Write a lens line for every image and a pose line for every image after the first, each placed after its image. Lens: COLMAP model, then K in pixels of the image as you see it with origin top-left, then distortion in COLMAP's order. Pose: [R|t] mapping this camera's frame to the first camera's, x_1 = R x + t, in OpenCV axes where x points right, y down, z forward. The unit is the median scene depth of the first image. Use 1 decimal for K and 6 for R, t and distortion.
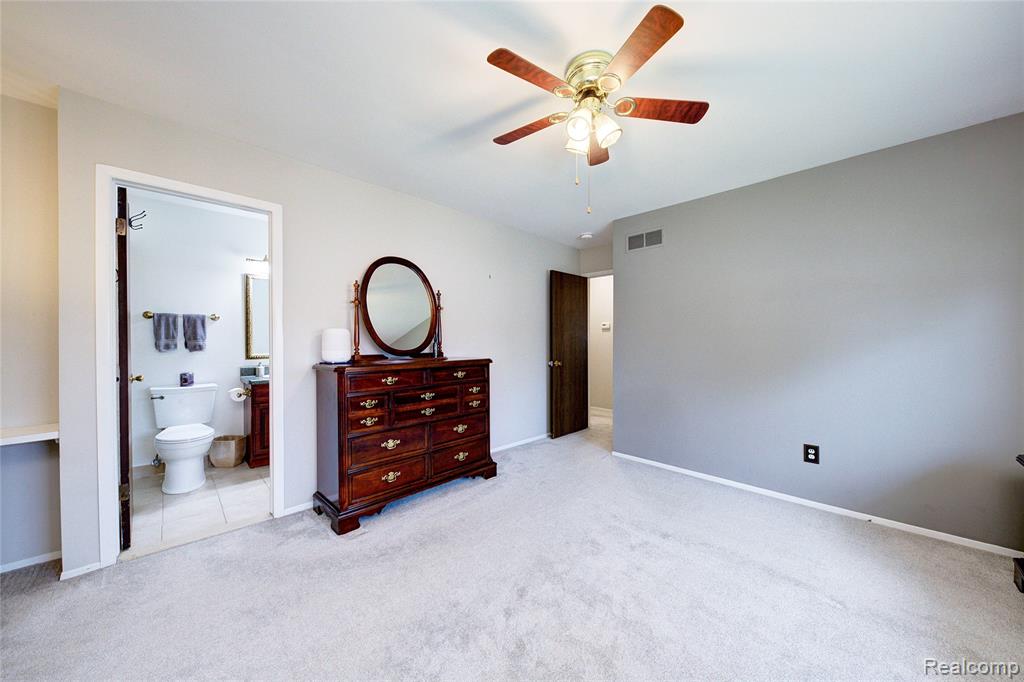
lens RADIAL K [[350.6, 0, 512.3], [0, 350.6, 345.5], [0, 0, 1]] dist [-0.000218, -0.000049]
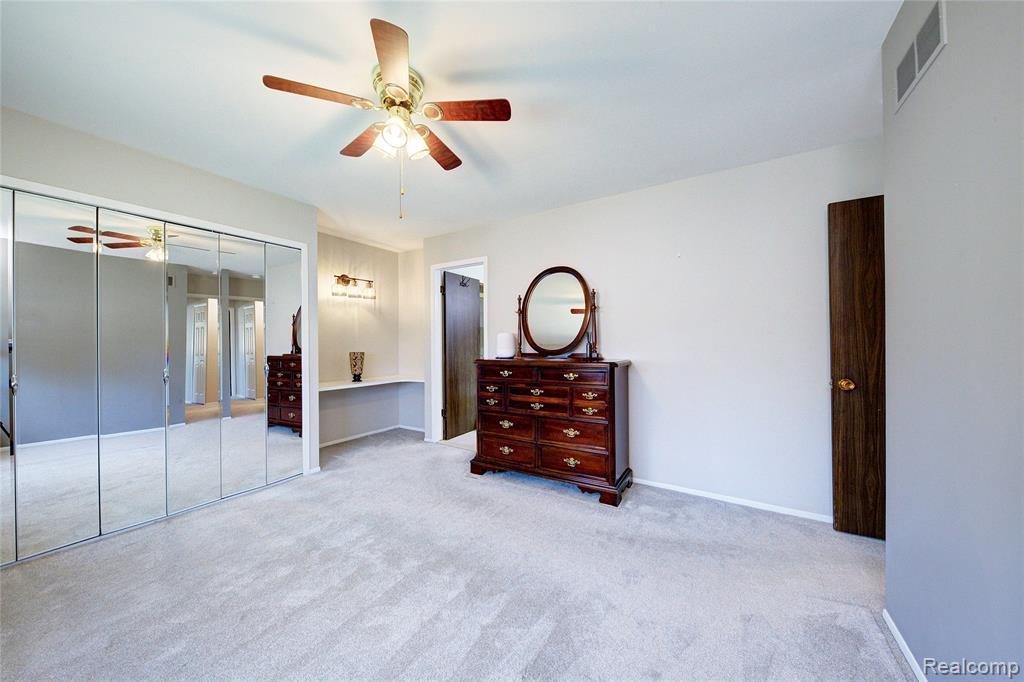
lens RADIAL K [[345.7, 0, 512.0], [0, 345.7, 341.0], [0, 0, 1]] dist [0.000270, 0.000001]
pose [[0.223514, -0.000987, -0.974700, 0.812694], [0.006449, 0.999979, 0.000466, -0.015876], [0.974679, -0.006390, 0.223516, 0.699795]]
